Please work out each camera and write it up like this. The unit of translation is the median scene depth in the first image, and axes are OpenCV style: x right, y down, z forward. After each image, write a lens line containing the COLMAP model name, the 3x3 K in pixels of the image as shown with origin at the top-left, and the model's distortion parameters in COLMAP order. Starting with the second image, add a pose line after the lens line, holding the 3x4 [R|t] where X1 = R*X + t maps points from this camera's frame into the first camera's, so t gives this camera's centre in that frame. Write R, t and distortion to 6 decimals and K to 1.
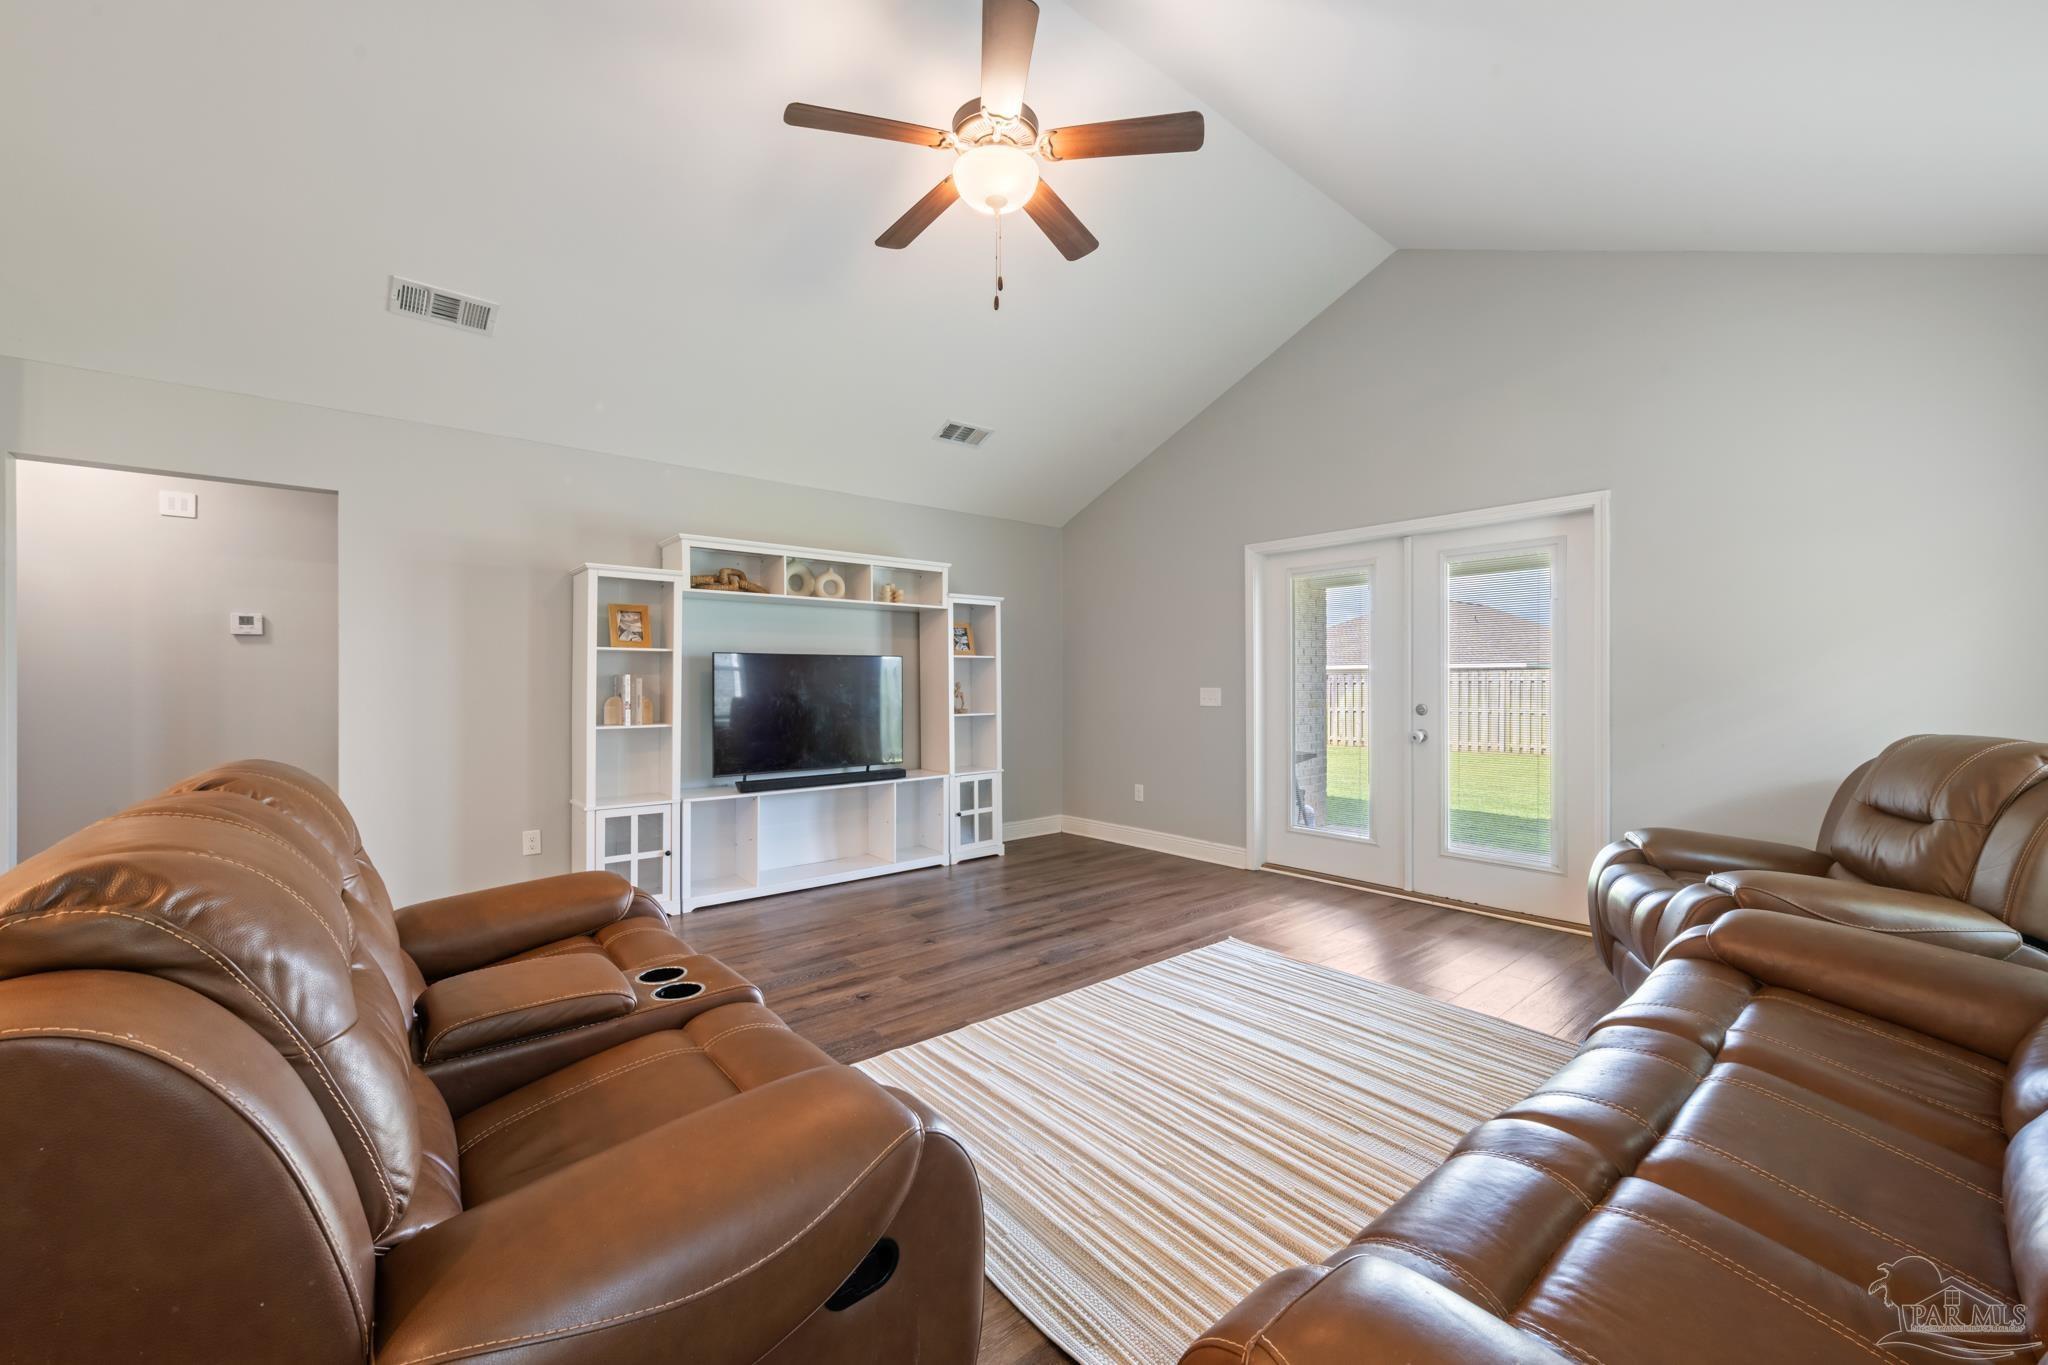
lens RADIAL K [[804.3, 0, 1024.0], [0, 804.3, 682.5], [0, 0, 1]] dist [-0.001308, 0.007164]
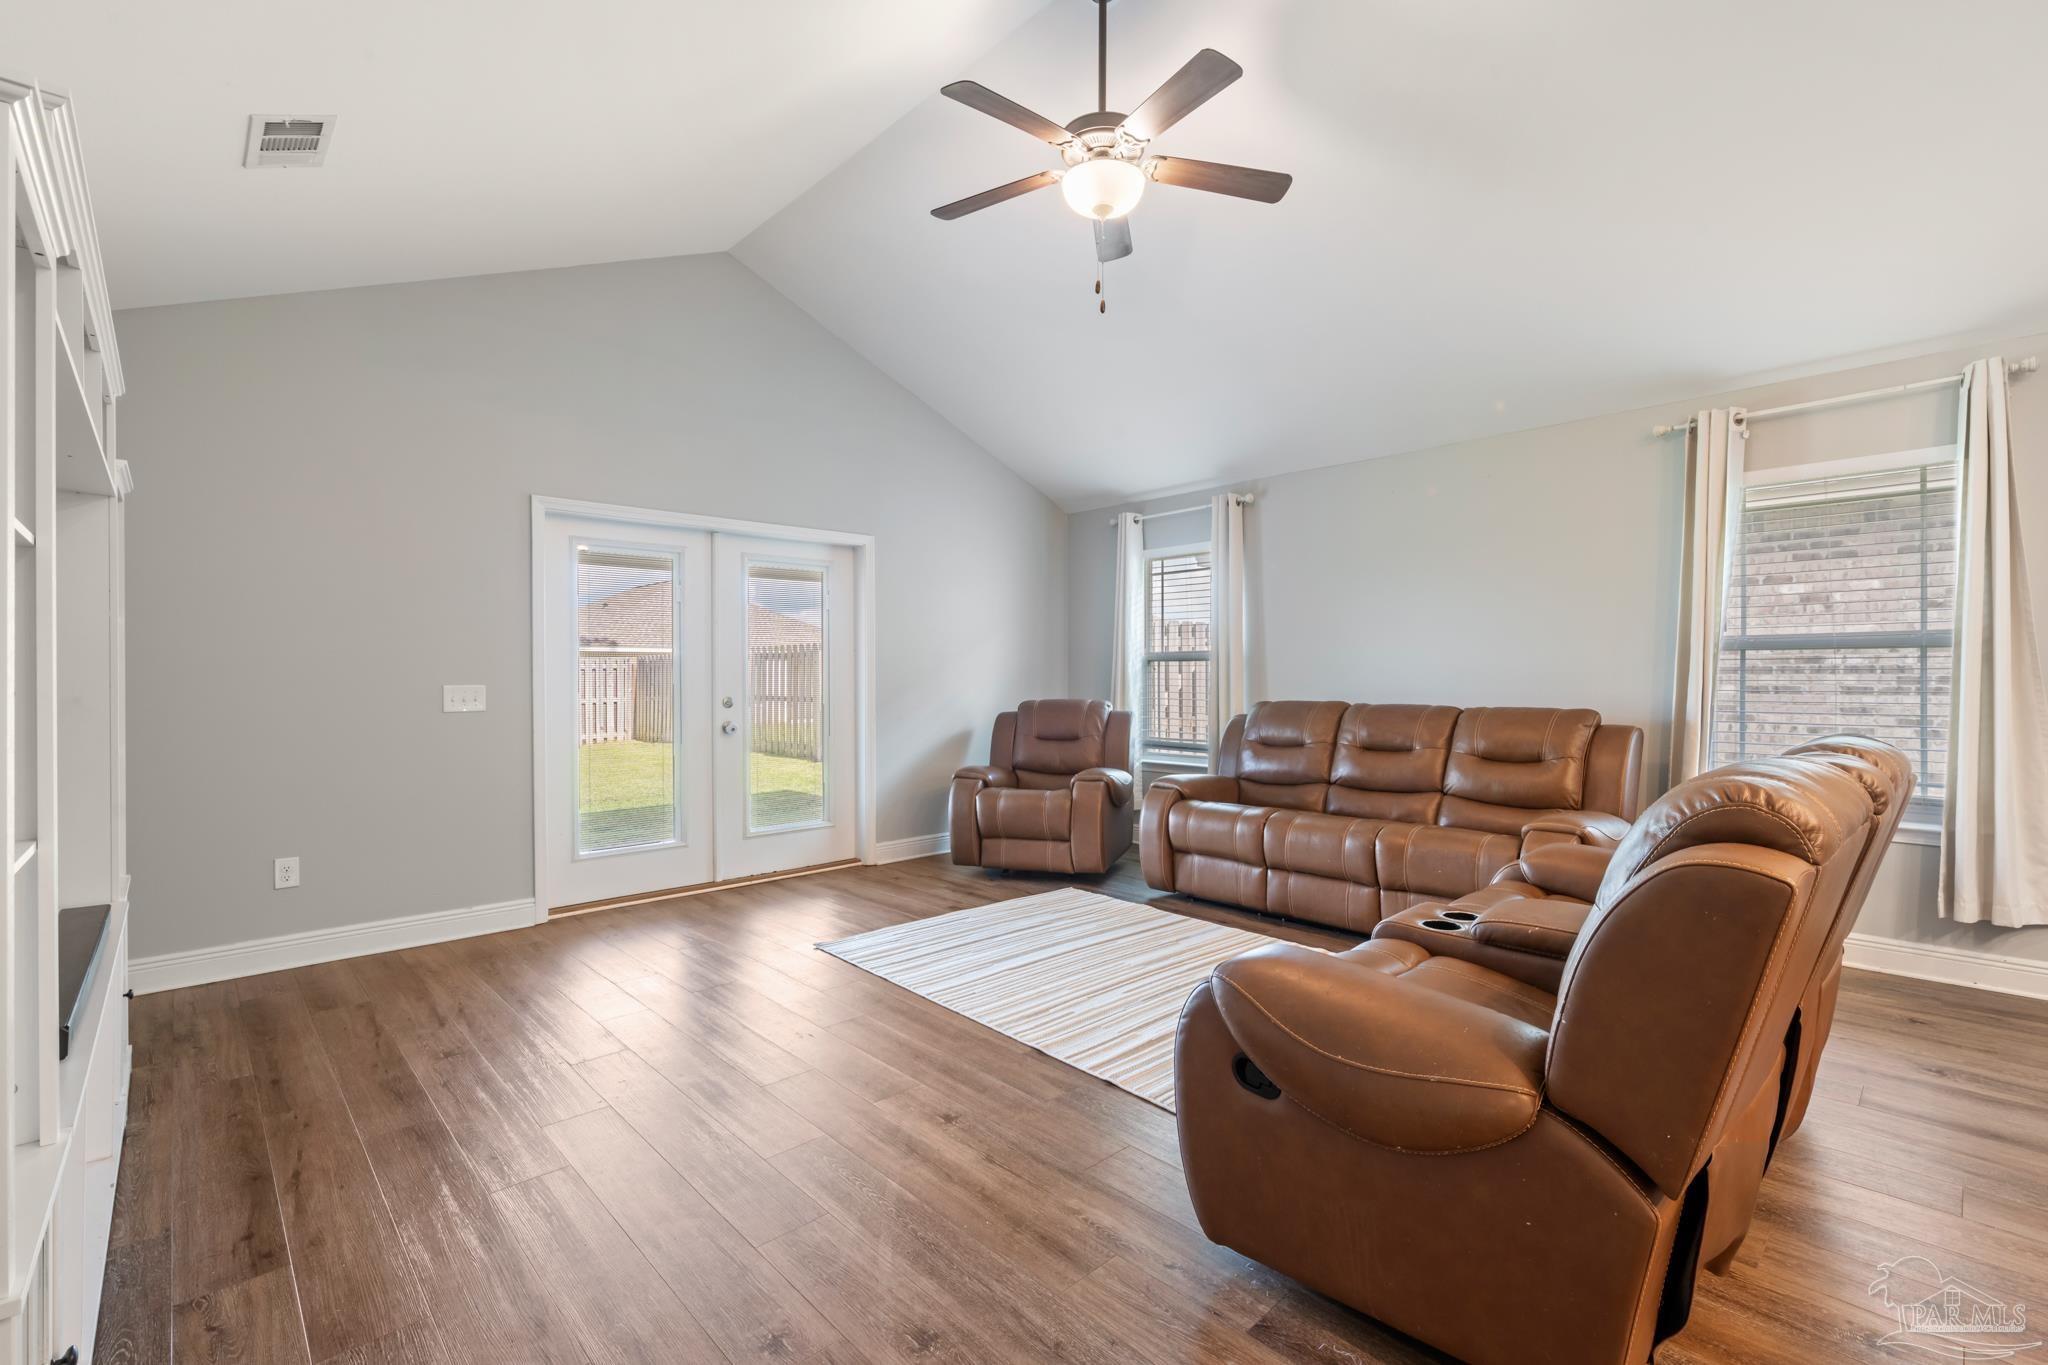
lens RADIAL K [[901.3, 0, 1032.4], [0, 901.3, 679.7], [0, 0, 1]] dist [0.001325, -0.000217]
pose [[-0.055020, -0.003112, 0.998480, -0.824825], [0.006041, 0.999976, 0.003449, 0.002937], [-0.998467, 0.006222, -0.055000, 0.803913]]
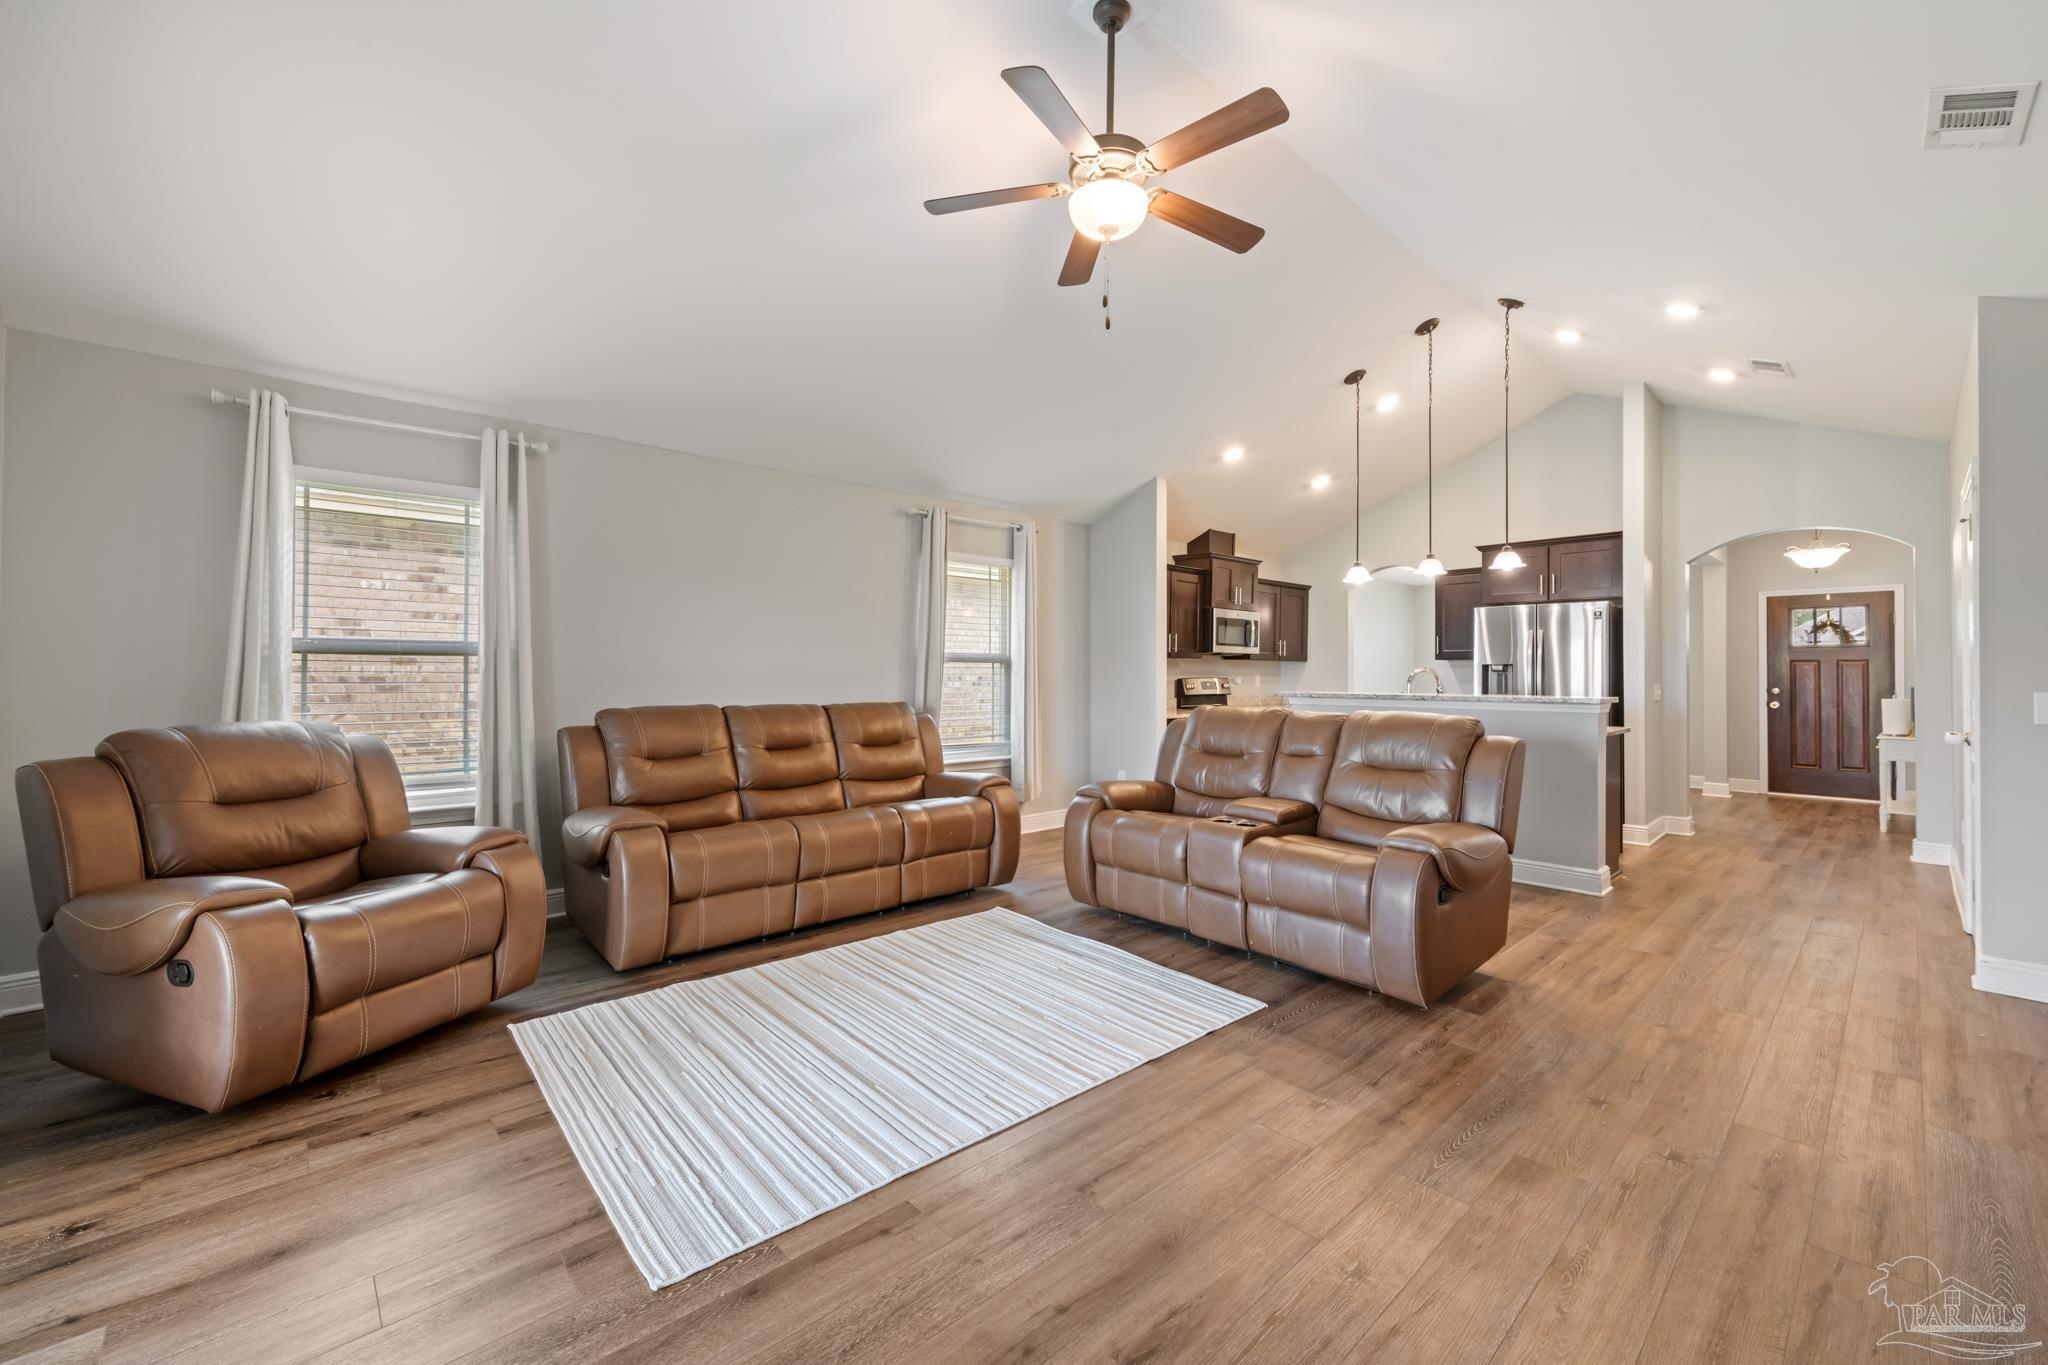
lens RADIAL K [[807.8, 0, 1032.0], [0, 807.8, 680.6], [0, 0, 1]] dist [-0.000321, 0.000148]
pose [[-0.999269, -0.000739, -0.038226, 0.075855], [-0.001105, 0.999954, 0.009549, -0.003061], [0.038217, 0.009585, -0.999223, 1.433506]]
